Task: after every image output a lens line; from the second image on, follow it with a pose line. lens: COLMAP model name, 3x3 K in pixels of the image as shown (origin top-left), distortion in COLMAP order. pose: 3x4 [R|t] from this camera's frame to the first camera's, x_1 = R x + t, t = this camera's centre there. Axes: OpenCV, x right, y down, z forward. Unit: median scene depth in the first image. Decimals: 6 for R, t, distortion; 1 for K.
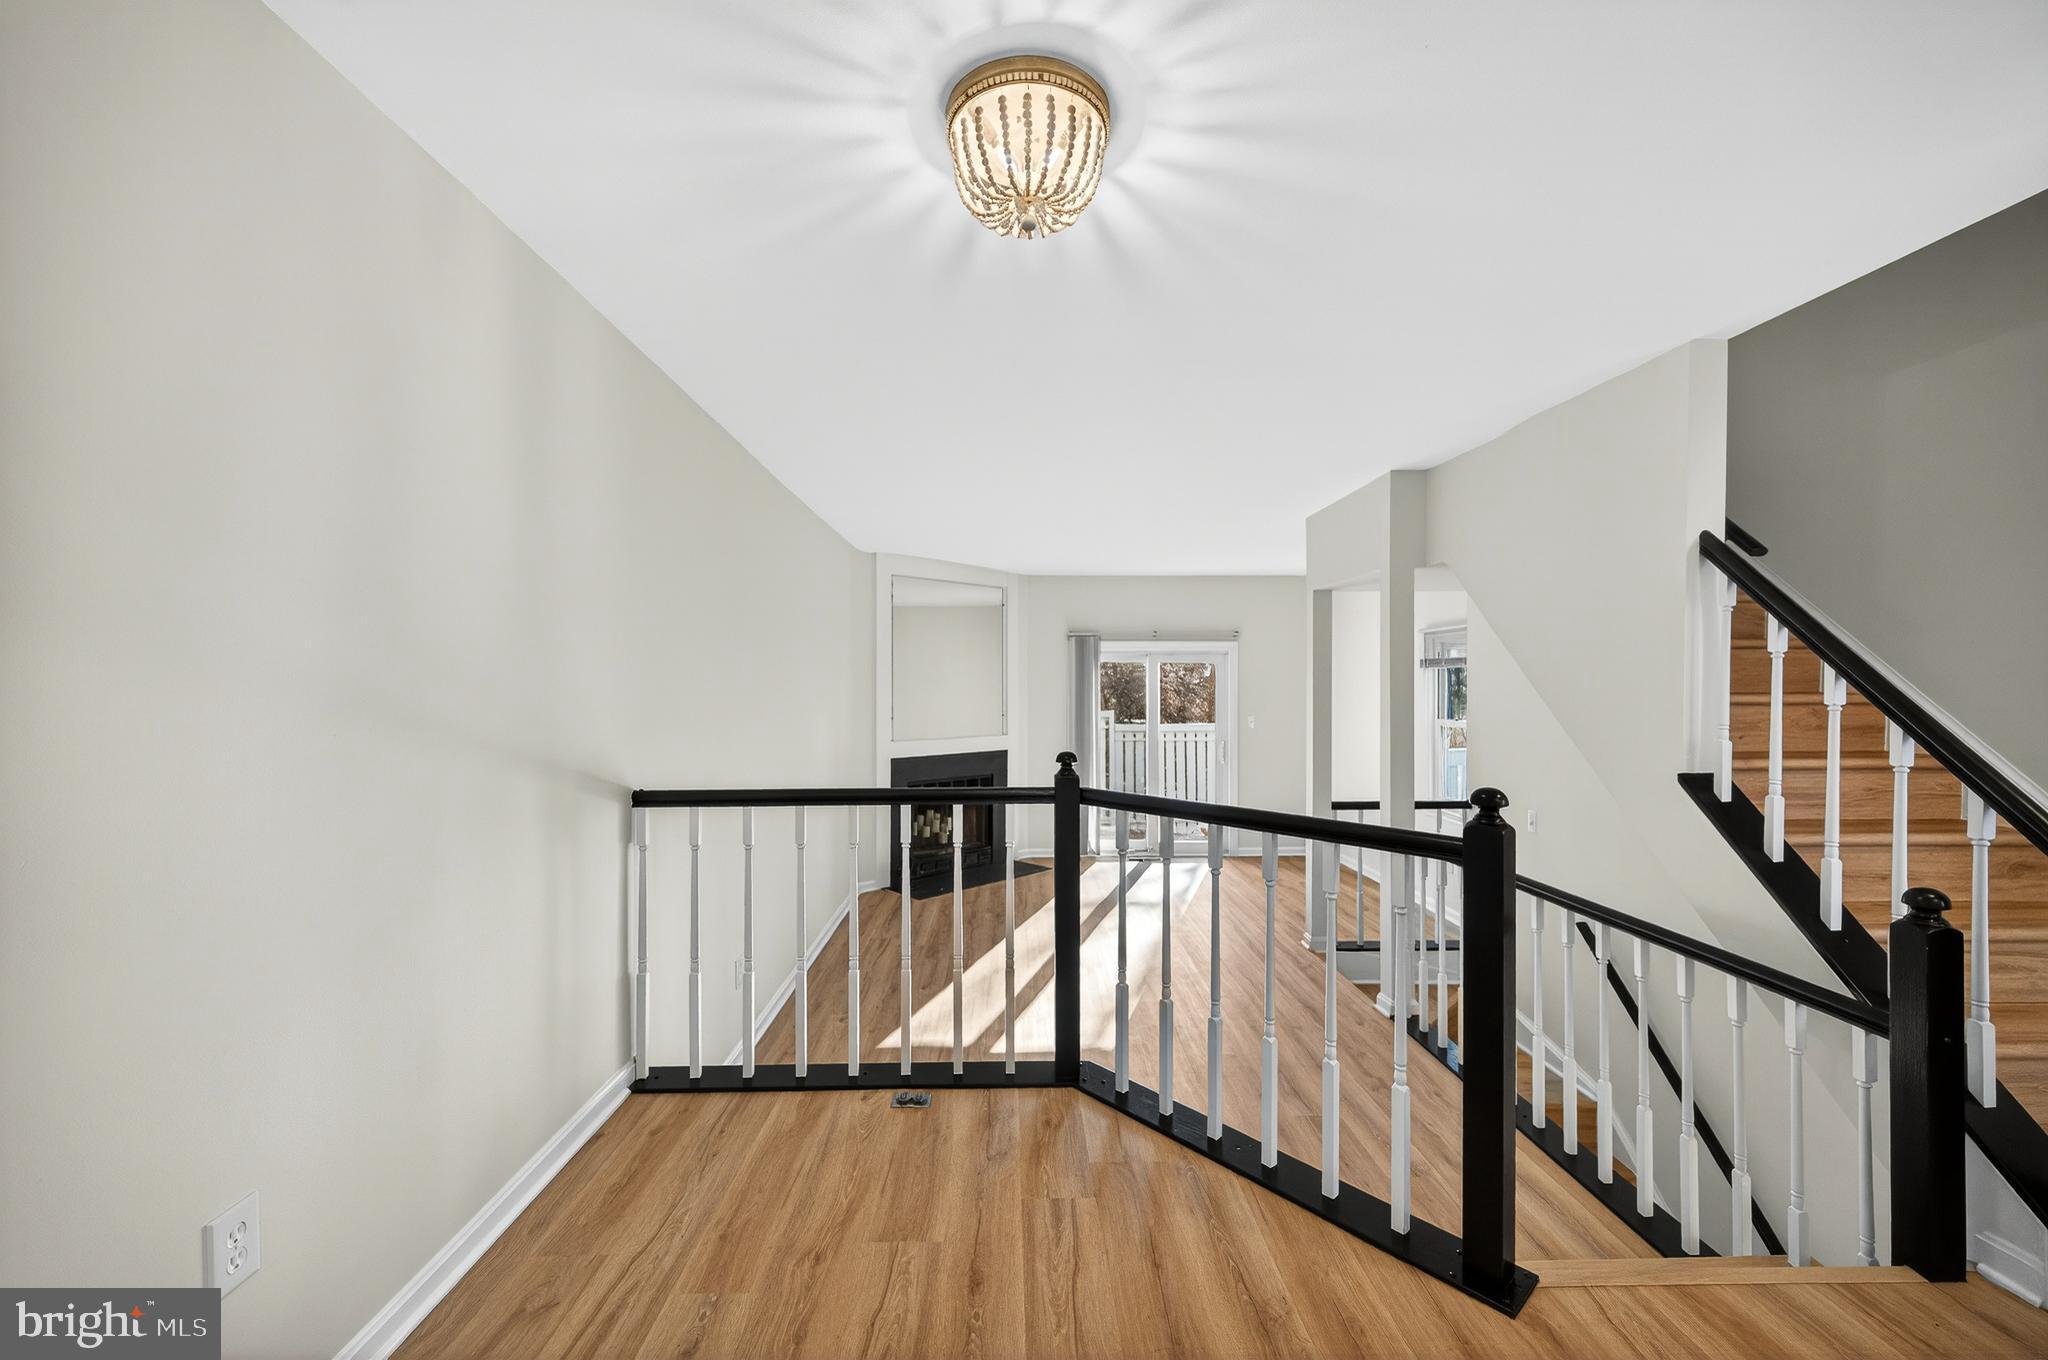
lens RADIAL K [[805.5, 0, 1040.5], [0, 805.5, 683.7], [0, 0, 1]] dist [0.012117, -0.000752]
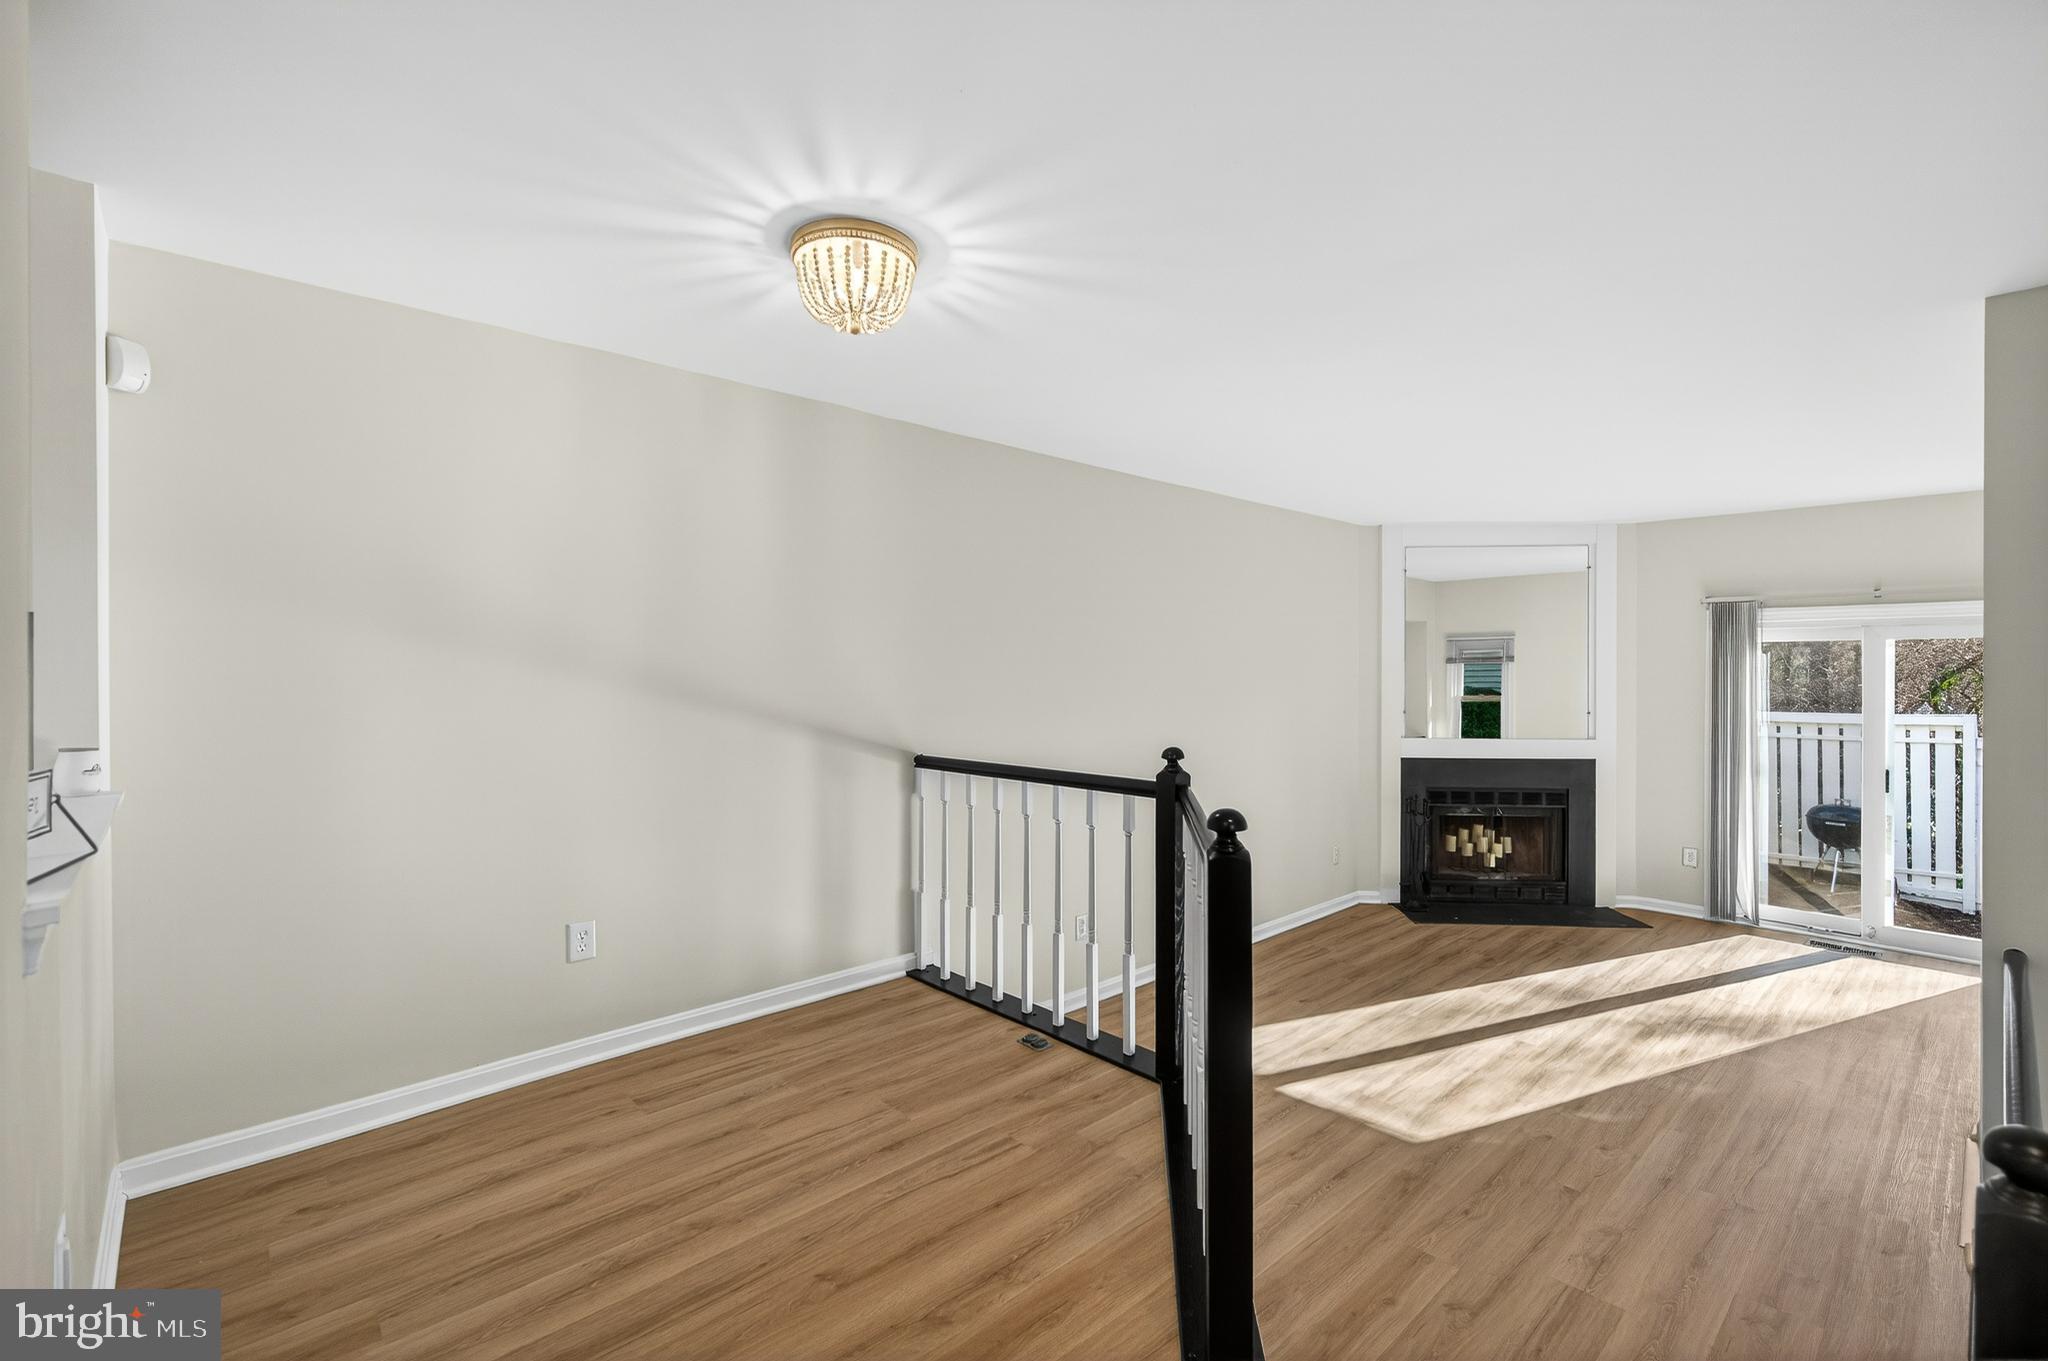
lens RADIAL K [[893.9, 0, 1035.0], [0, 893.9, 670.1], [0, 0, 1]] dist [0.007245, -0.001571]
pose [[0.667648, 0.000244, -0.744477, 0.755282], [0.000002, 1.000000, 0.000329, -0.010661], [0.744477, -0.000221, 0.667648, 0.151462]]
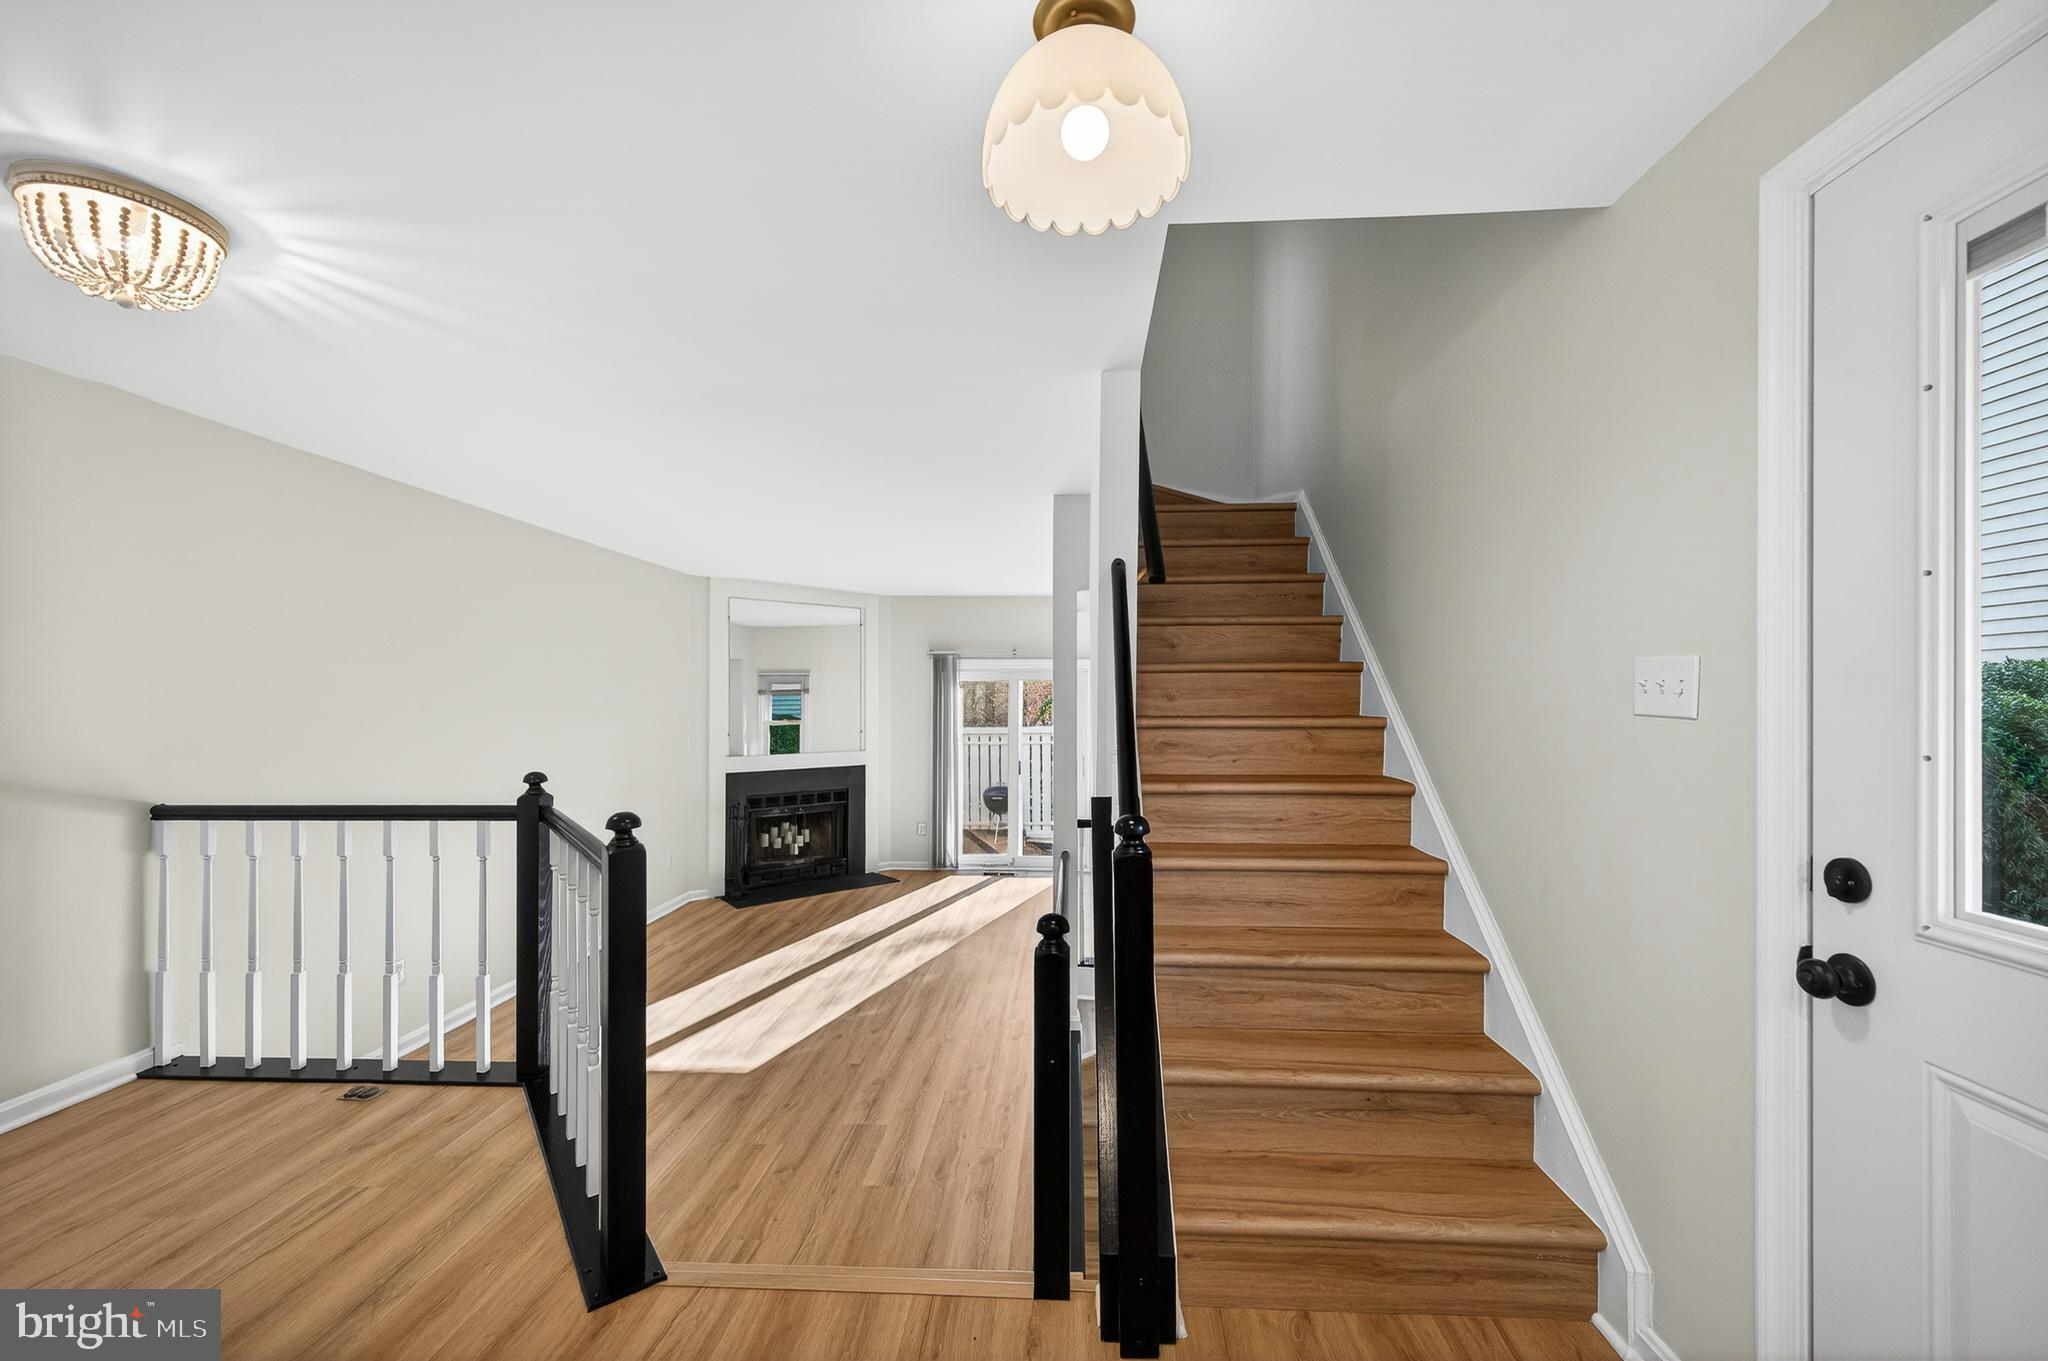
lens RADIAL K [[805.5, 0, 1017.1], [0, 805.5, 697.6], [0, 0, 1]] dist [0.012117, -0.000752]
pose [[0.996023, -0.001896, -0.089074, 0.785002], [0.001754, 0.999997, -0.001664, -0.011930], [0.089077, 0.001501, 0.996024, -0.007581]]
